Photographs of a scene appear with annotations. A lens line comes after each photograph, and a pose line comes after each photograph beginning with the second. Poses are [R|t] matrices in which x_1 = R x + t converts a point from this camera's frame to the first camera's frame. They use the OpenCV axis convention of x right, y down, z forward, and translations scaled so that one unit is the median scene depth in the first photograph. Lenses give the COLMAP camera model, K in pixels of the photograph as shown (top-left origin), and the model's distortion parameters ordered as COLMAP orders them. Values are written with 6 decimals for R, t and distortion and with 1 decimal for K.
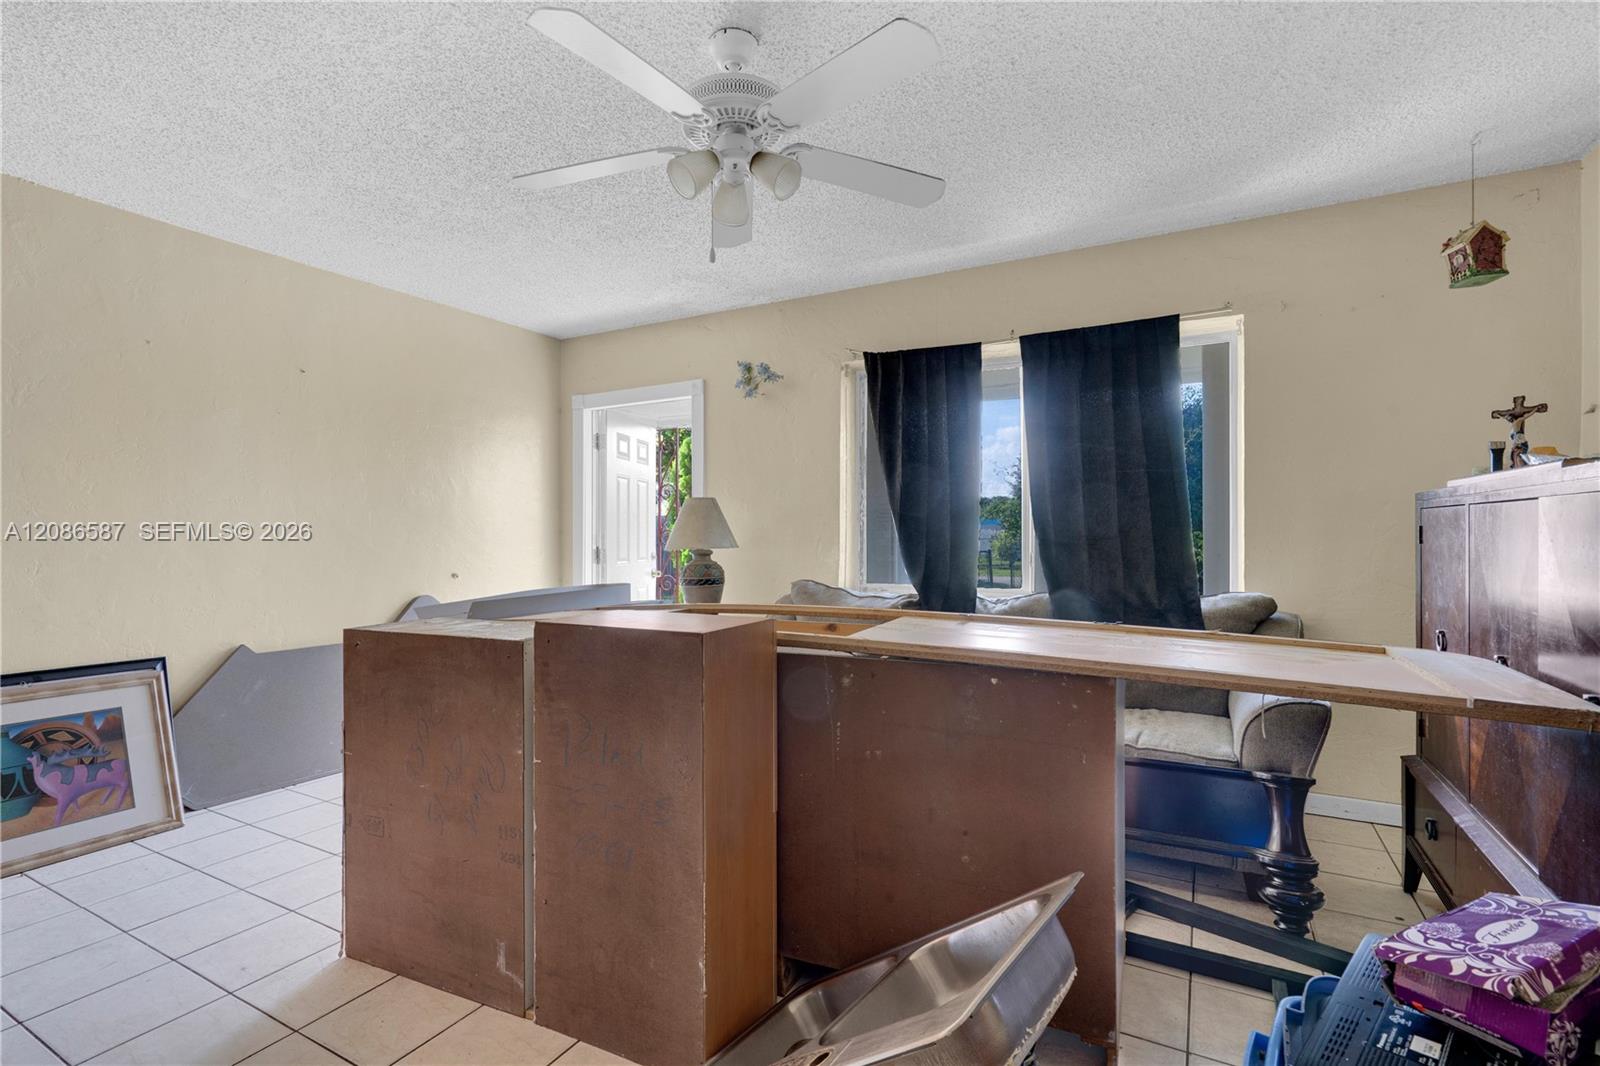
lens RADIAL K [[741.1, 0, 796.2], [0, 741.1, 527.6], [0, 0, 1]] dist [0.000165, 0.000539]
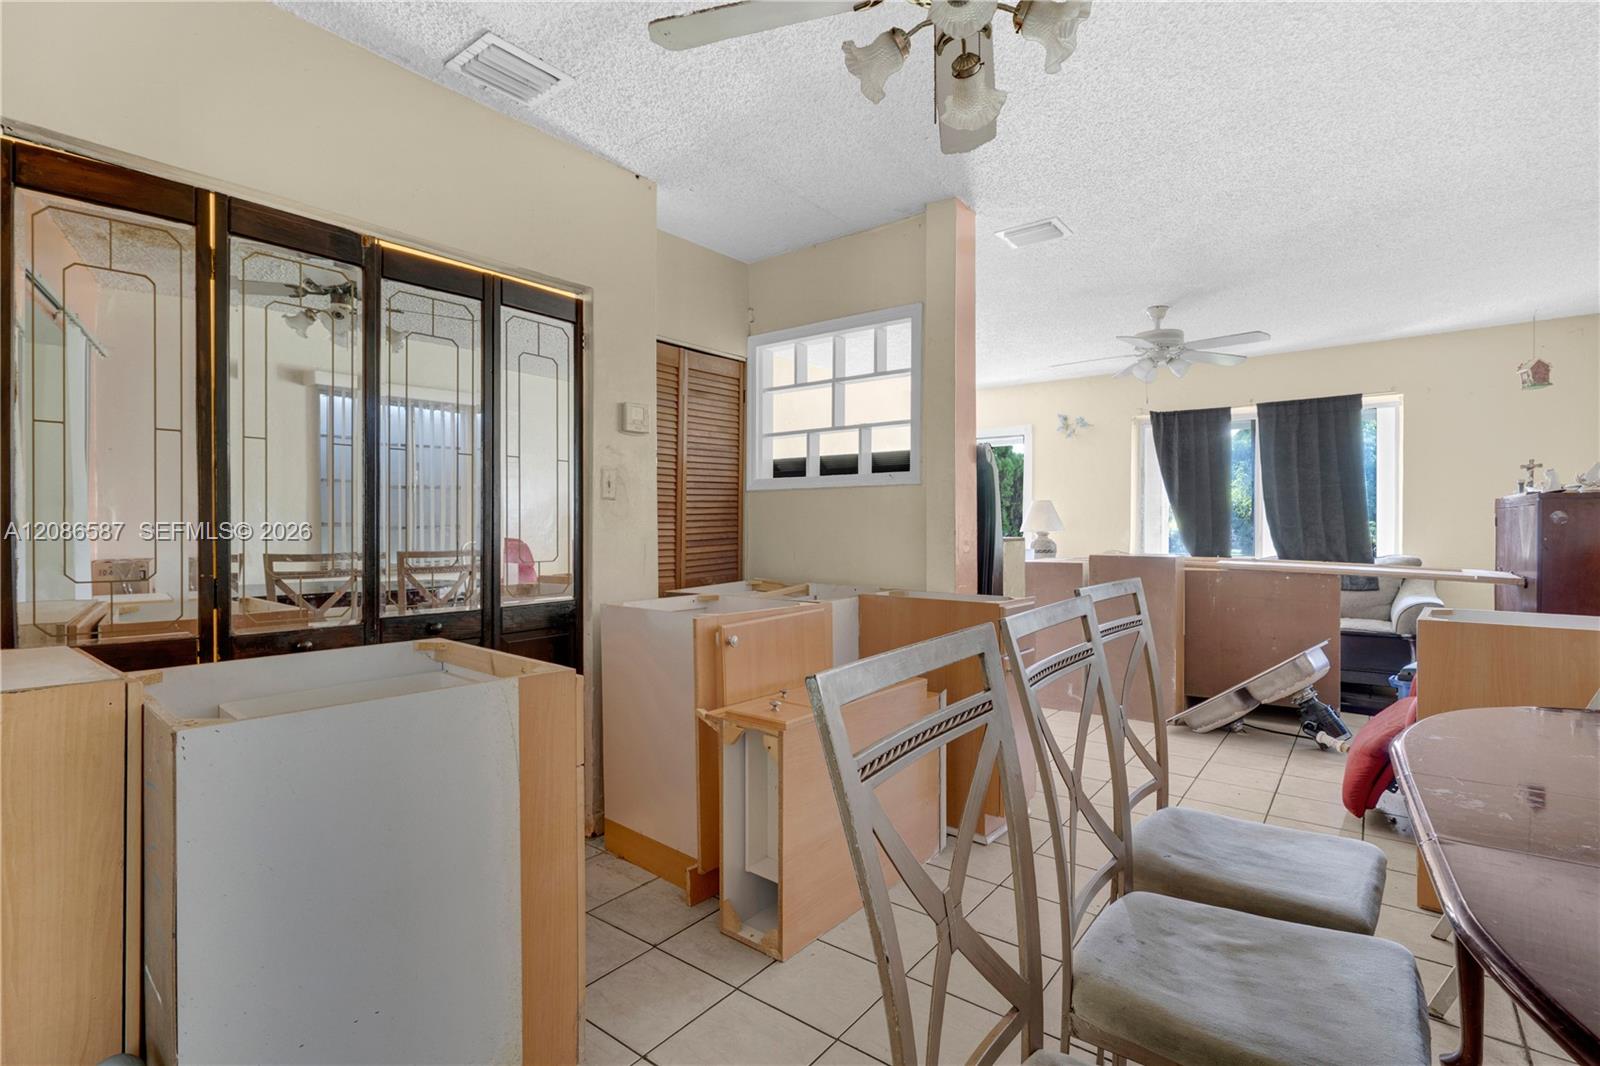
lens RADIAL K [[741.1, 0, 827.7], [0, 741.1, 531.4], [0, 0, 1]] dist [0.000165, 0.000539]
pose [[0.991470, 0.002586, -0.130313, -0.471953], [-0.000477, 0.999869, 0.016209, 0.002277], [0.130338, -0.016008, 0.991340, -0.843182]]
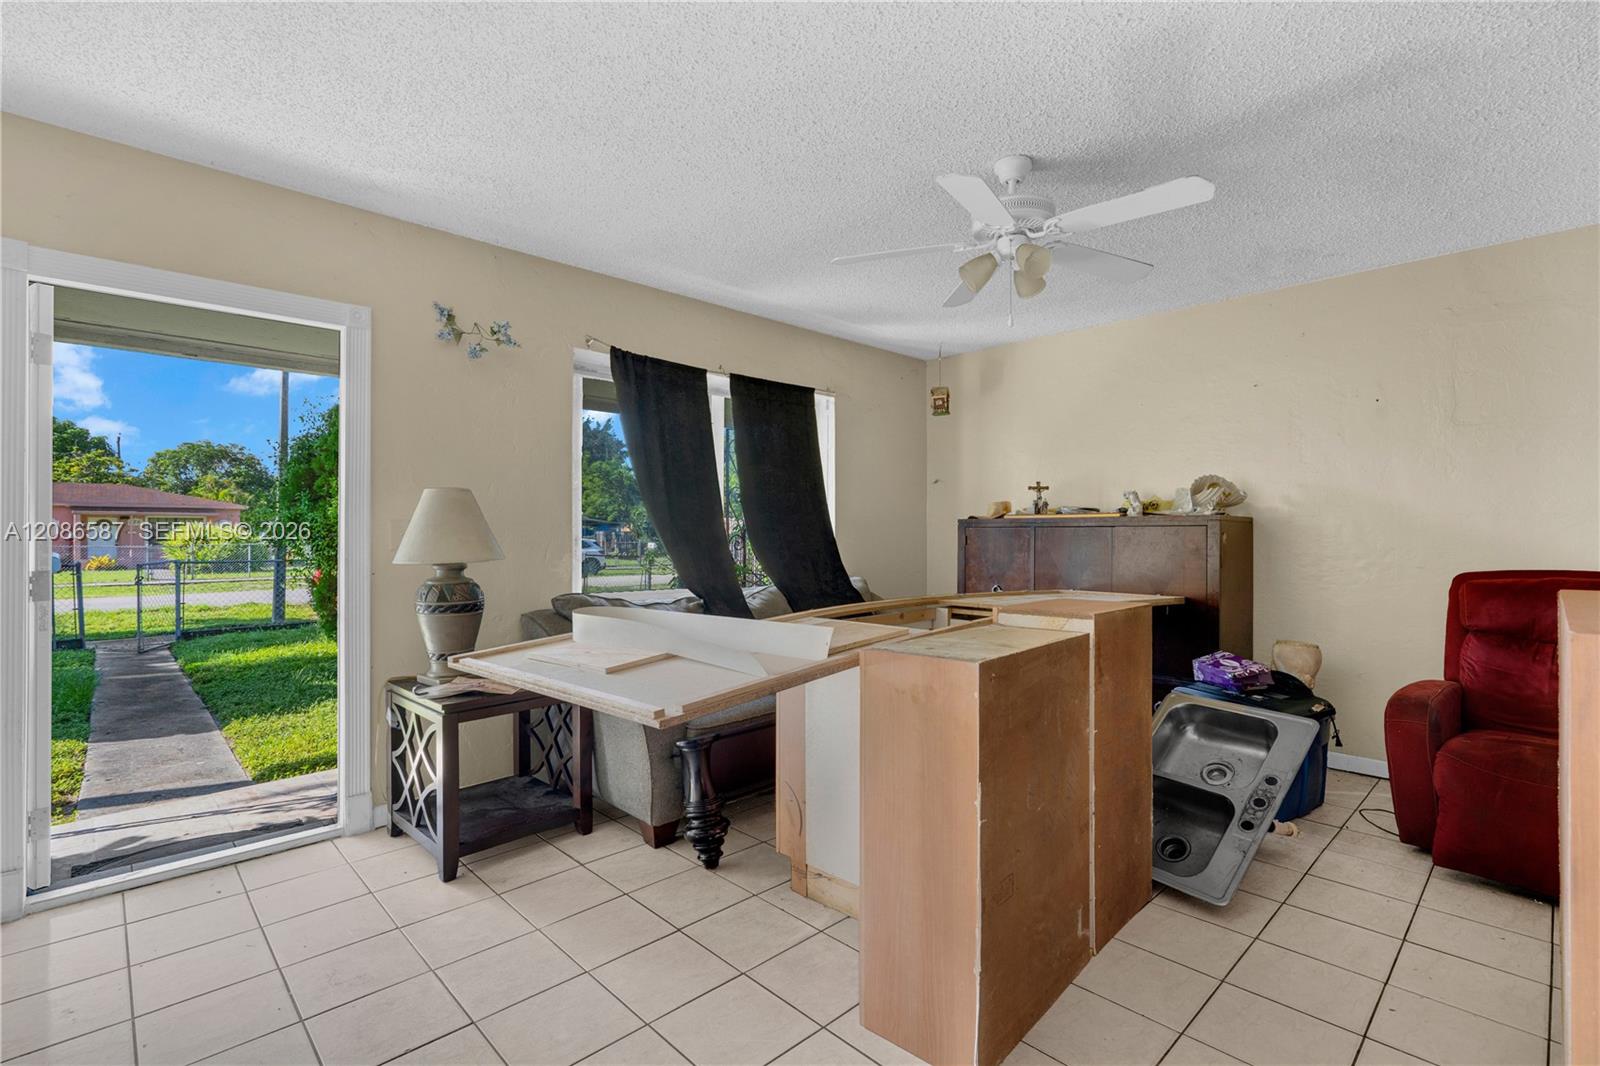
lens RADIAL K [[741.1, 0, 802.4], [0, 741.1, 541.3], [0, 0, 1]] dist [0.000165, 0.000539]
pose [[0.295273, -0.006990, 0.955387, -0.872079], [-0.008214, 0.999918, 0.009854, -0.000688], [-0.955377, -0.010757, 0.295192, 0.576309]]
